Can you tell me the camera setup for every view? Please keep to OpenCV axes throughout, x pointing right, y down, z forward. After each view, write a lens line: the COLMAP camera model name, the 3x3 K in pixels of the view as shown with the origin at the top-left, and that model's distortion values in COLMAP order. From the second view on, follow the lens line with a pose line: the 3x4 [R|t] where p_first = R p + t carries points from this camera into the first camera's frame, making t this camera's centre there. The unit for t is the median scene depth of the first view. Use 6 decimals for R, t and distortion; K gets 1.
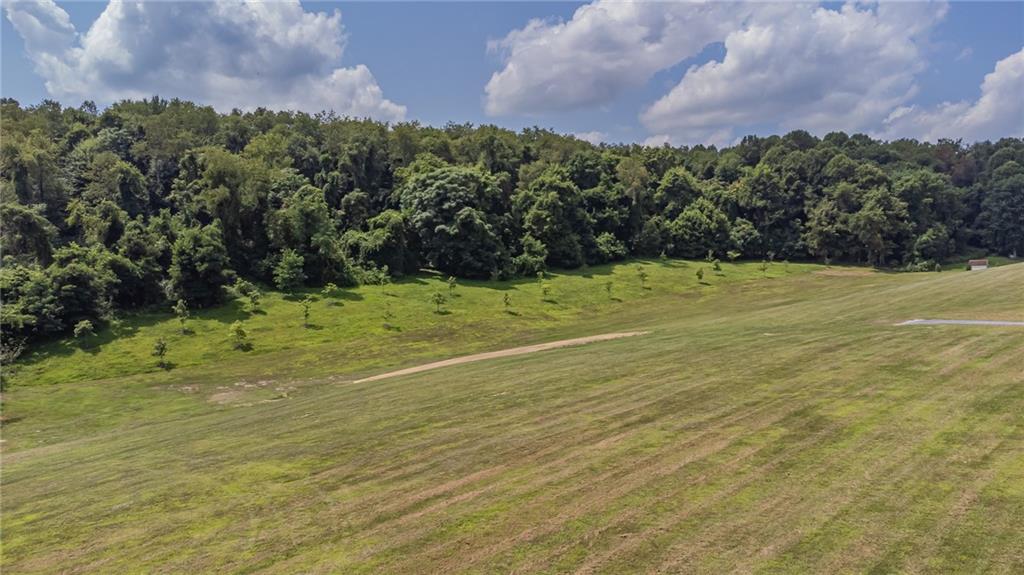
lens RADIAL K [[765.4, 0, 511.7], [0, 765.4, 285.5], [0, 0, 1]] dist [0.039104, 0.001367]
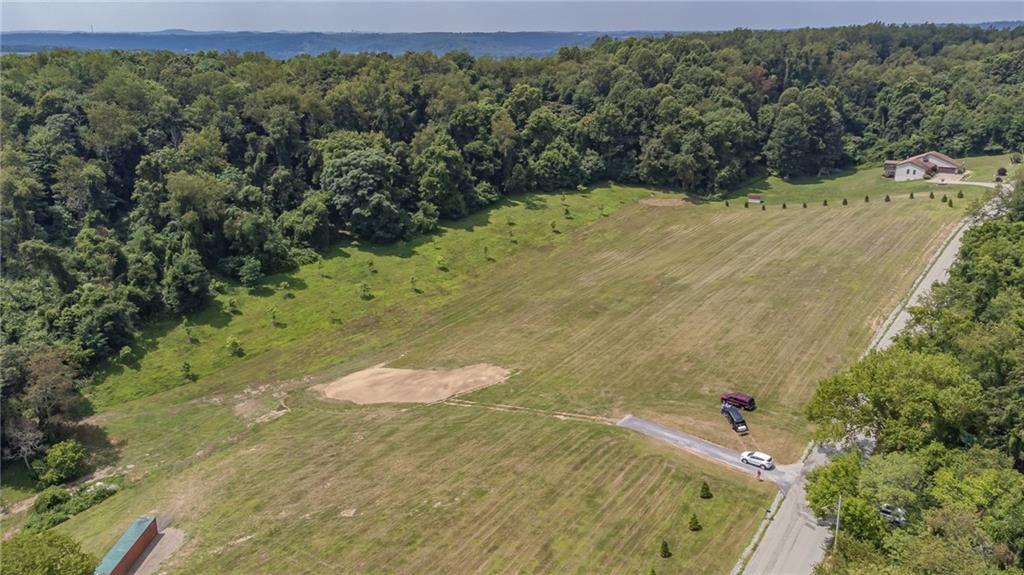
lens RADIAL K [[765.4, 0, 511.7], [0, 765.4, 285.5], [0, 0, 1]] dist [0.039104, 0.001367]
pose [[0.987727, -0.040393, 0.150880, -0.030425], [-0.006050, 0.955363, 0.295373, -0.298656], [-0.156076, -0.292661, 0.943393, -0.267250]]
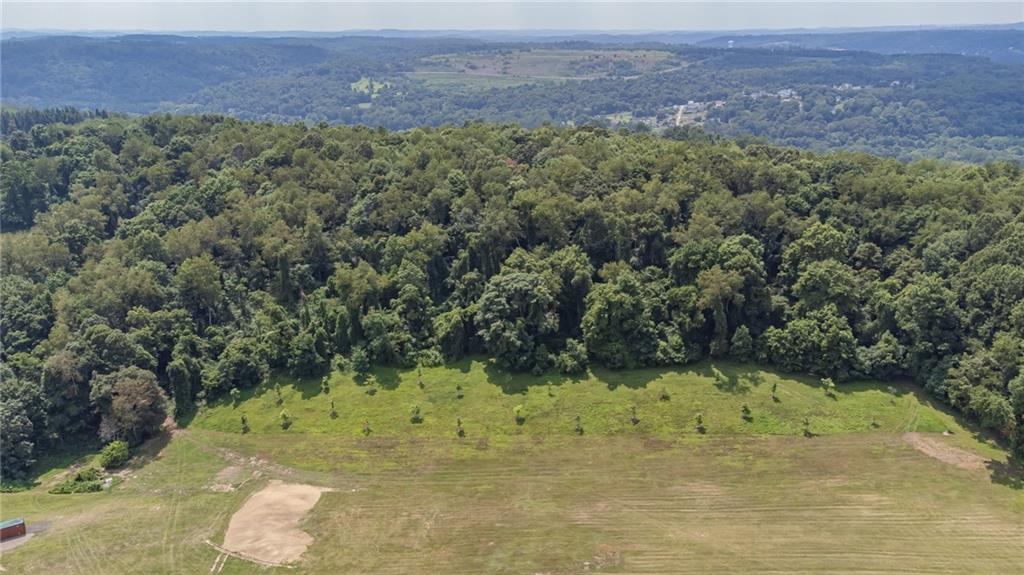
lens RADIAL K [[765.4, 0, 511.7], [0, 765.4, 285.5], [0, 0, 1]] dist [0.039104, 0.001367]
pose [[0.691447, 0.238369, -0.681968, 0.714645], [-0.016628, 0.948997, 0.314845, -0.494617], [0.722236, -0.206359, 0.660145, 0.168095]]
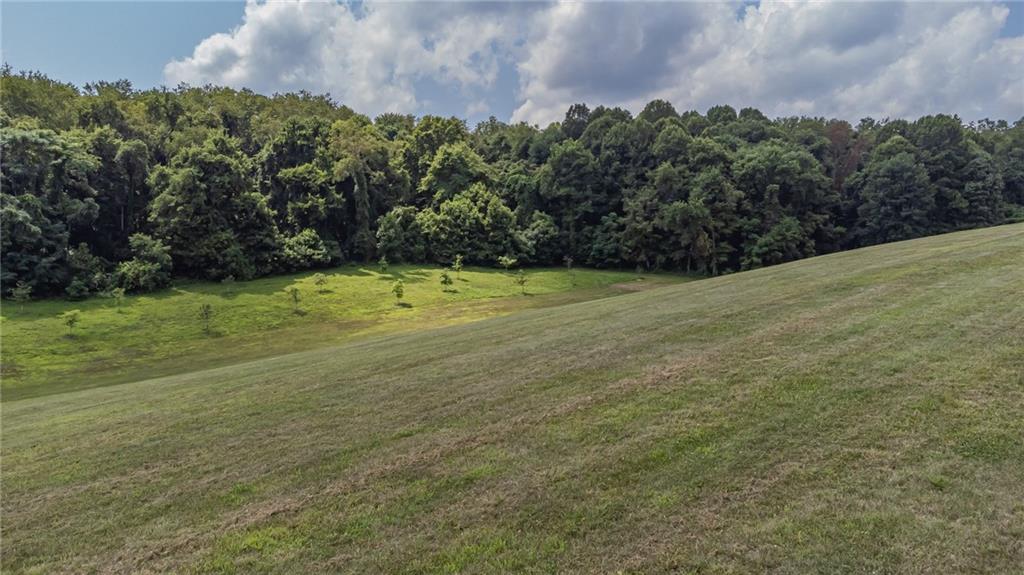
lens RADIAL K [[768.3, 0, 511.6], [0, 768.3, 284.5], [0, 0, 1]] dist [0.011438, 0.071371]
pose [[0.999917, 0.004550, -0.012020, 0.344163], [-0.004552, 0.999990, -0.000113, -0.020108], [0.012019, 0.000167, 0.999928, 0.313091]]
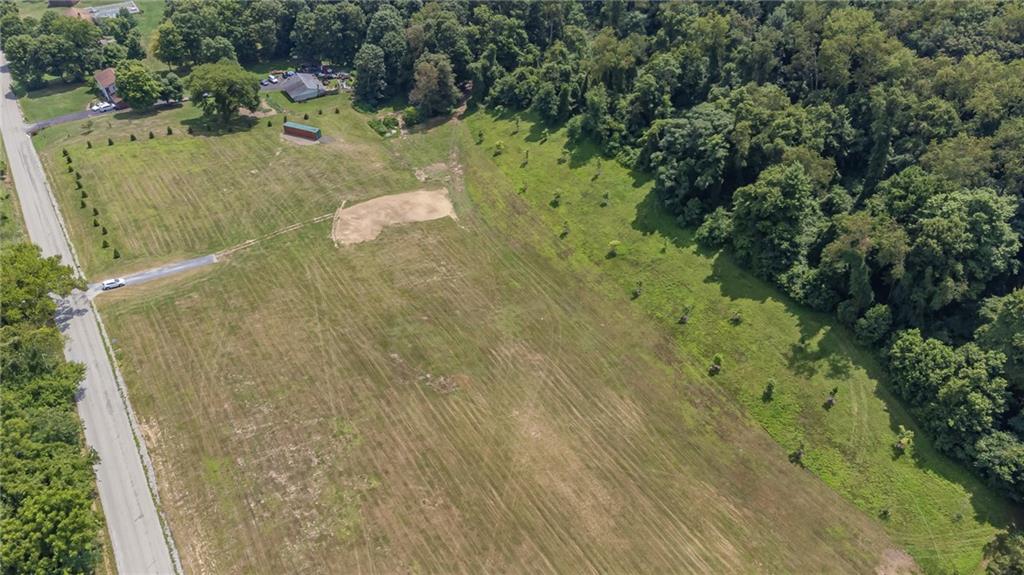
lens RADIAL K [[765.4, 0, 511.7], [0, 765.4, 285.5], [0, 0, 1]] dist [0.039104, 0.001367]
pose [[-0.202326, 0.659769, -0.723719, 0.847645], [-0.008954, 0.737726, 0.675041, -0.649651], [0.979277, 0.143058, -0.143354, 0.860837]]
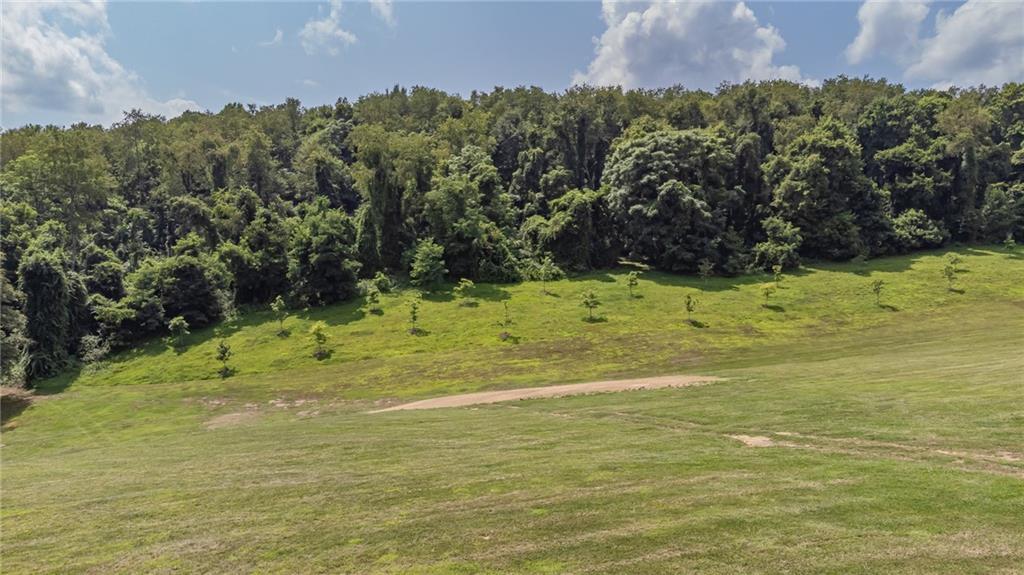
lens RADIAL K [[768.3, 0, 511.6], [0, 768.3, 284.5], [0, 0, 1]] dist [0.011438, 0.071371]
pose [[0.886350, 0.014317, -0.462794, 0.137528], [-0.011025, 0.999891, 0.009818, -0.003833], [0.462884, -0.003600, 0.886412, 0.220482]]
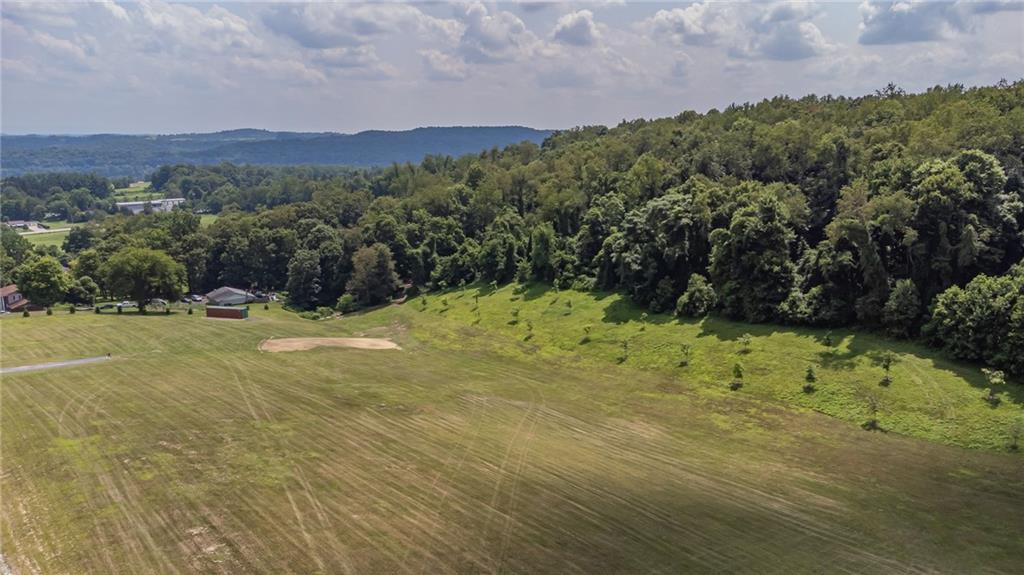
lens RADIAL K [[765.4, 0, 511.7], [0, 765.4, 285.5], [0, 0, 1]] dist [0.039104, 0.001367]
pose [[-0.082162, 0.208387, -0.974589, 0.925927], [-0.005313, 0.977790, 0.209519, -0.237944], [0.996605, 0.022392, -0.079230, 0.821933]]
